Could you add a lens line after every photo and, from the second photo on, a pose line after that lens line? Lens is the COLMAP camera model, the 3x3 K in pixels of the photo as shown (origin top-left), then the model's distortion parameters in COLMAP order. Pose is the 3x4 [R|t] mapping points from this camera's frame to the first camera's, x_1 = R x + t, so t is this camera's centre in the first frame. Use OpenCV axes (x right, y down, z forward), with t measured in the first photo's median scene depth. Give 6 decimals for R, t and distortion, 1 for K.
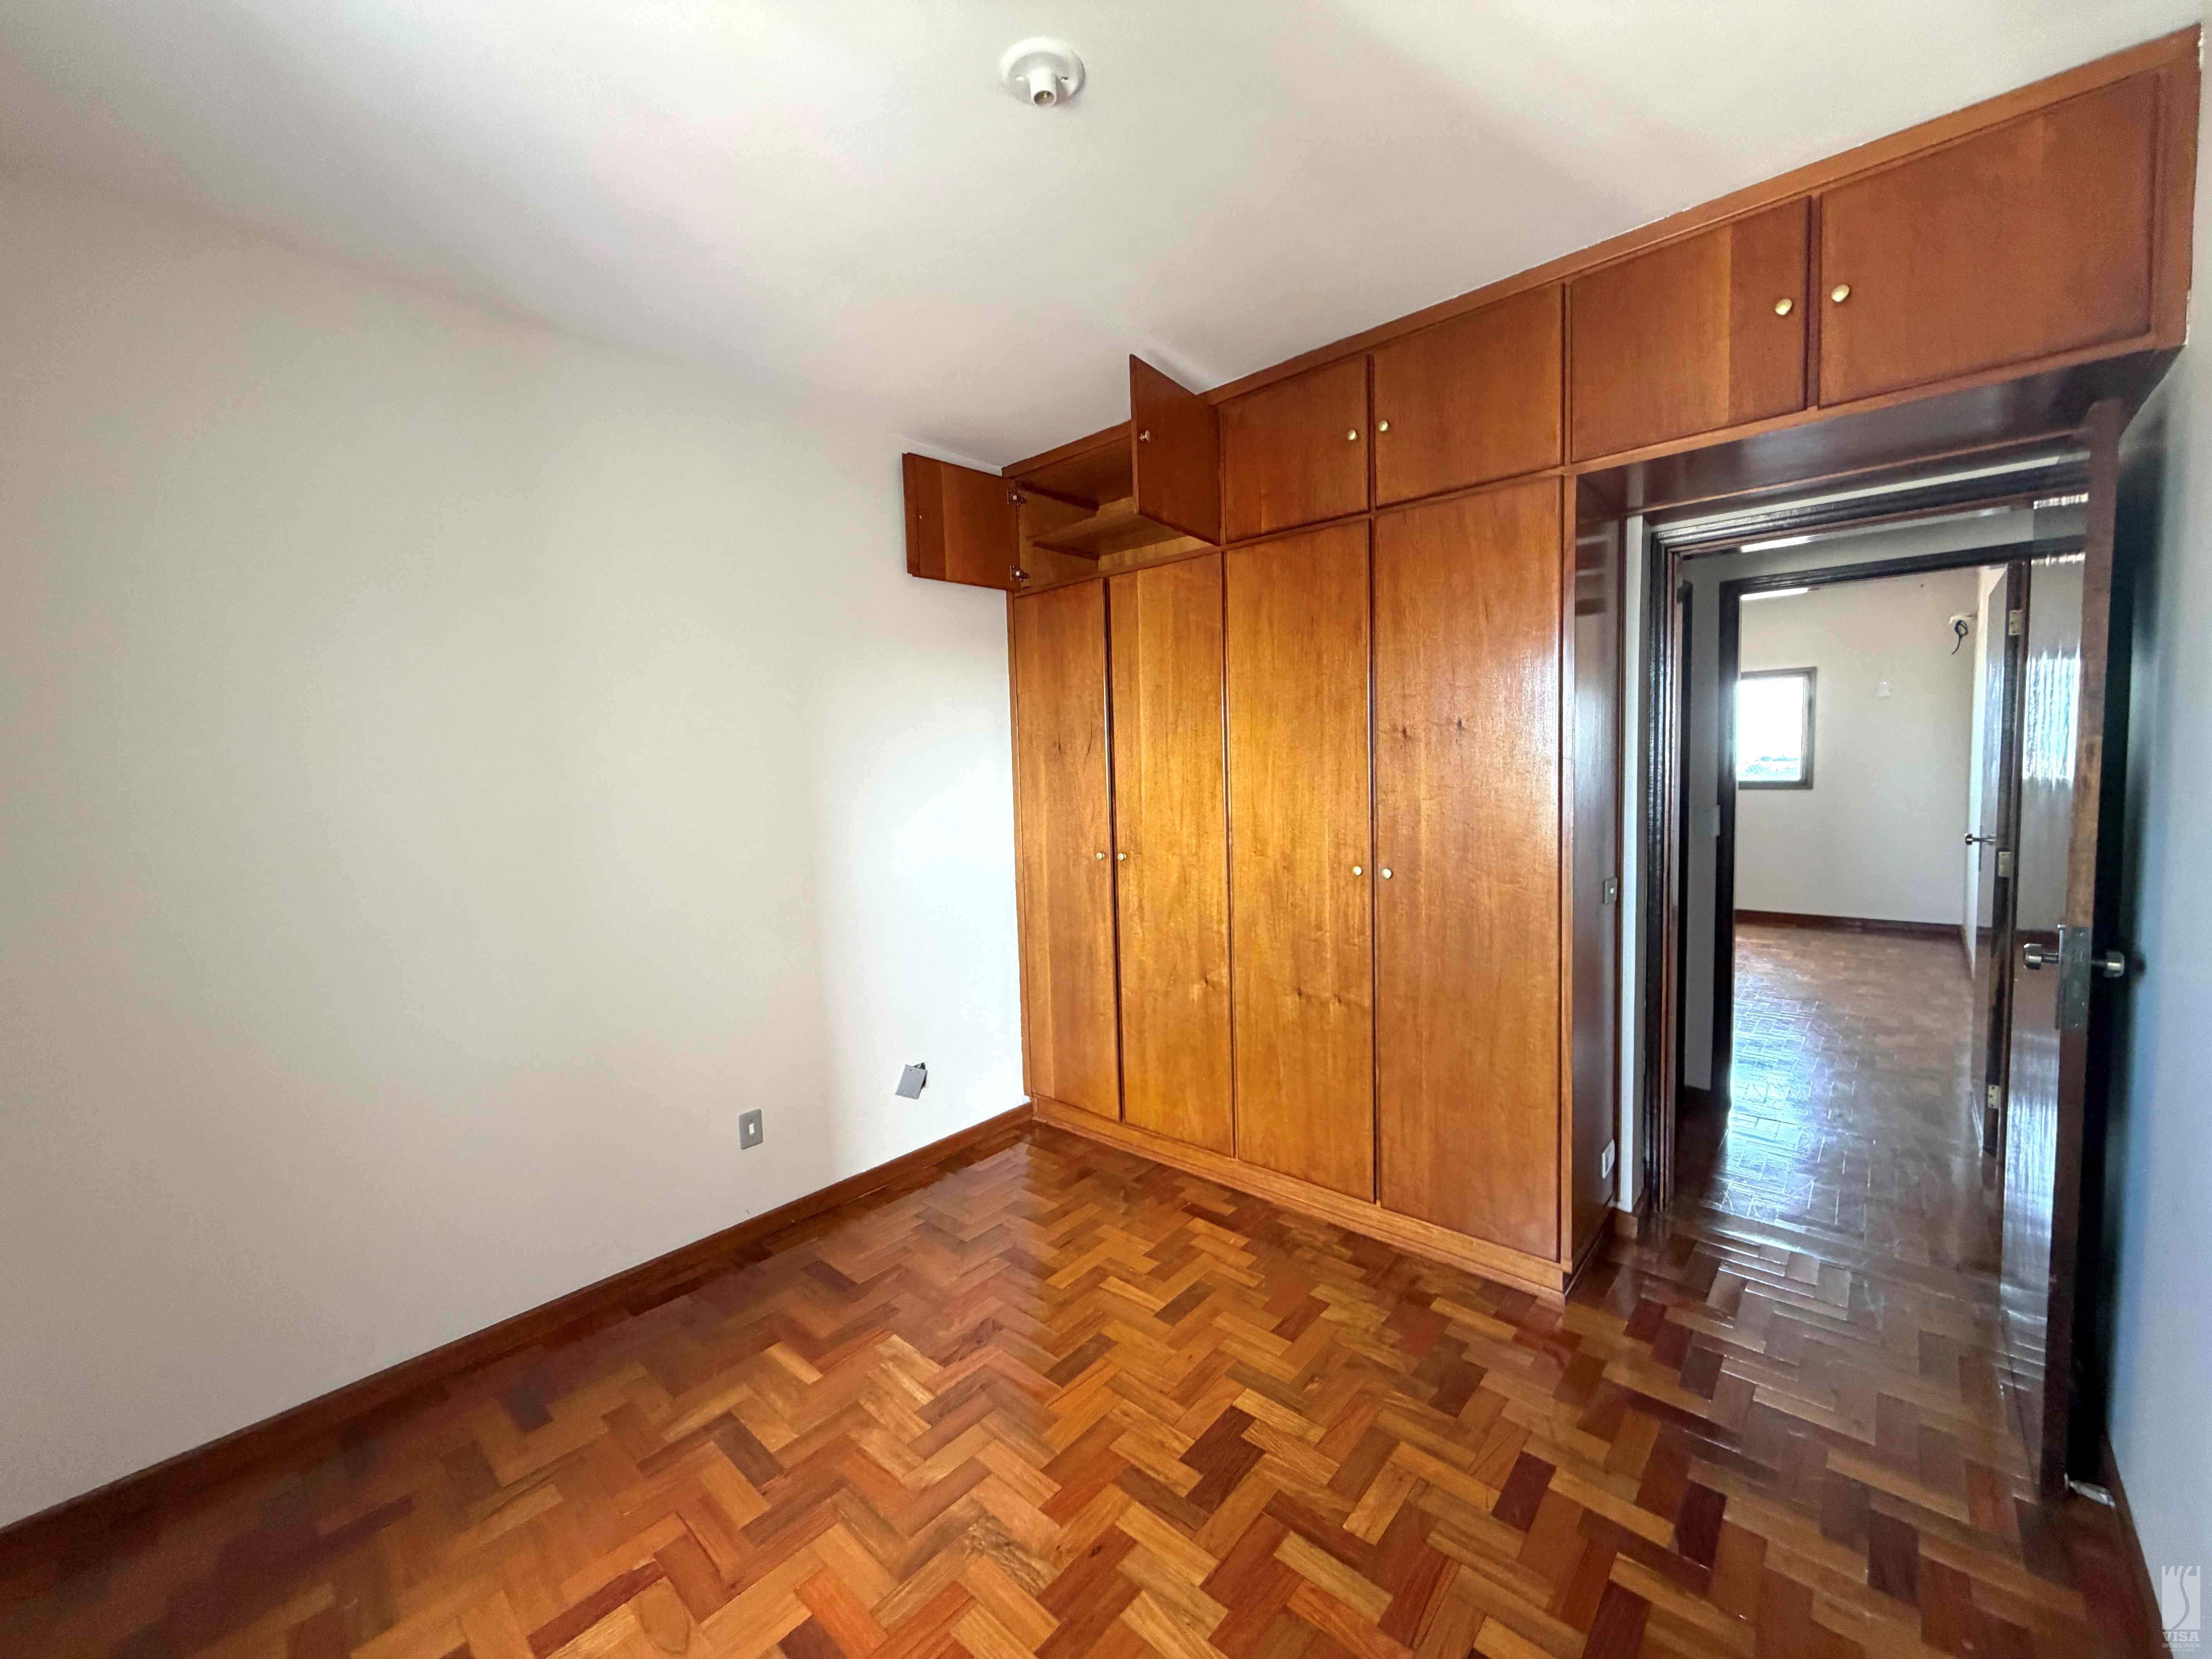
lens RADIAL K [[876.8, 0, 1103.0], [0, 876.8, 825.2], [0, 0, 1]] dist [0.001495, 0.000097]
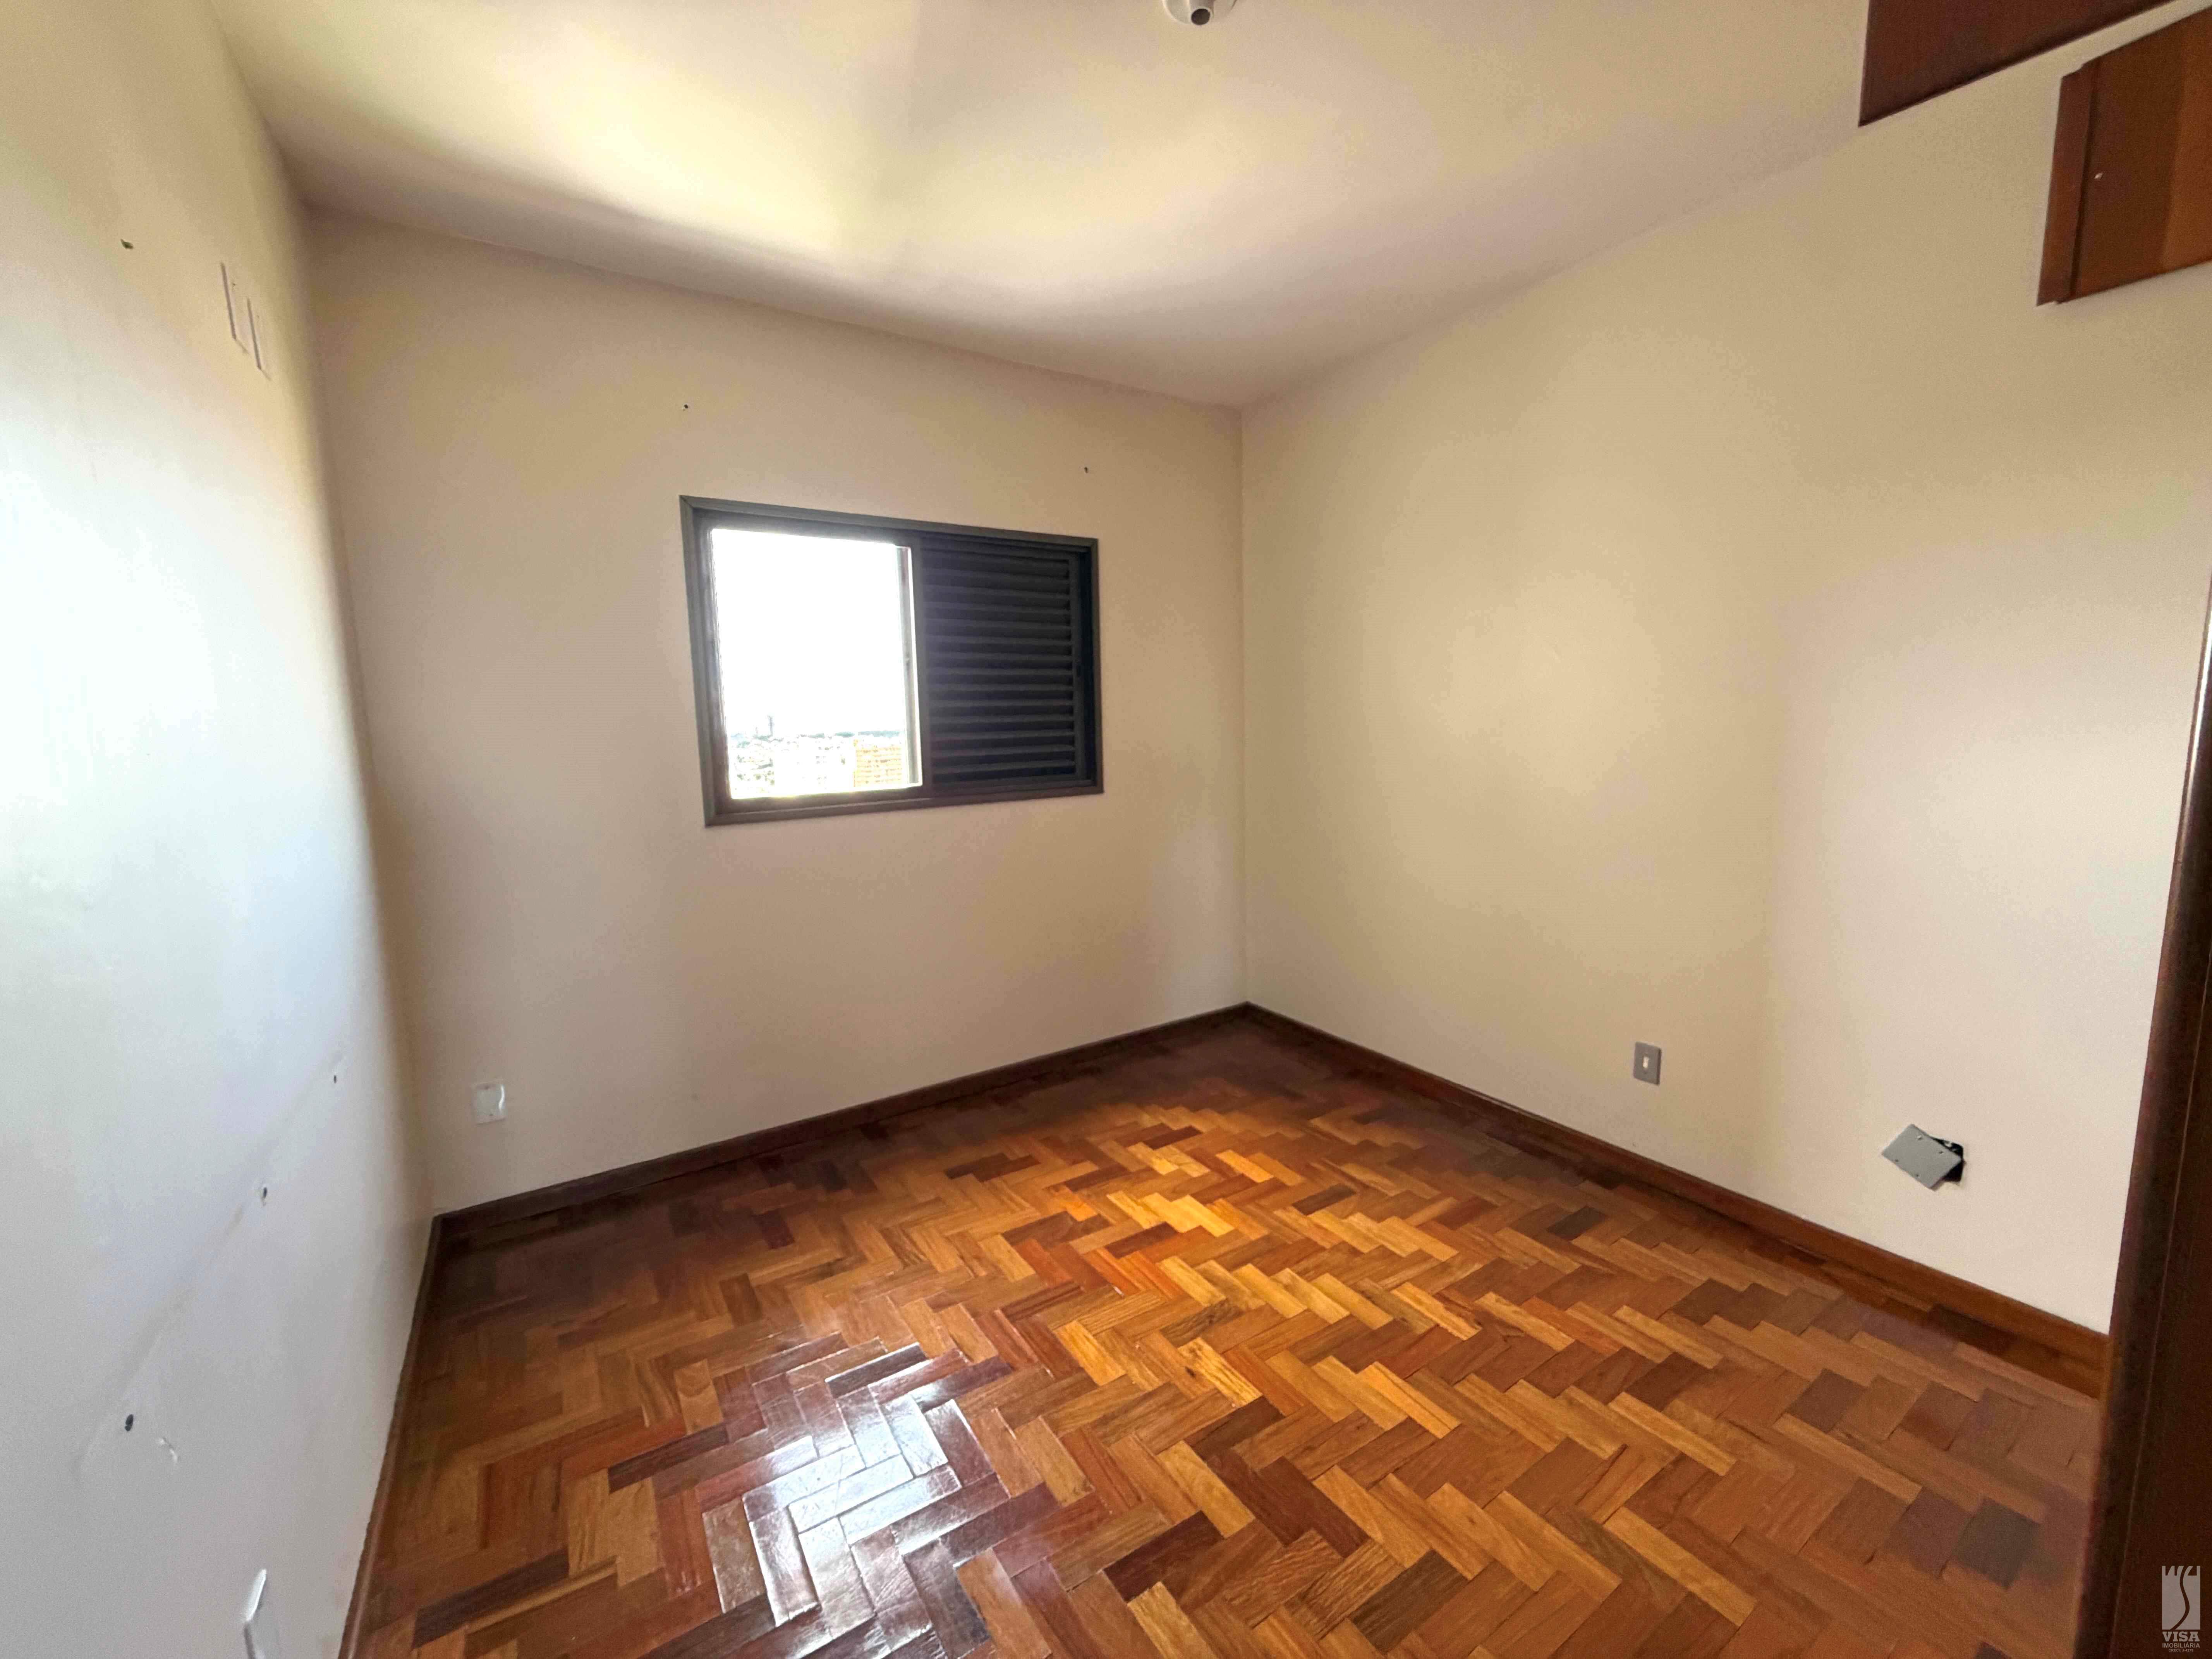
lens RADIAL K [[876.8, 0, 1103.0], [0, 876.8, 825.2], [0, 0, 1]] dist [0.001495, 0.000097]
pose [[-0.257286, 0.160493, -0.952915, 0.616204], [-0.030800, 0.984249, 0.174086, -0.045267], [0.965844, 0.074139, -0.248290, 0.691687]]
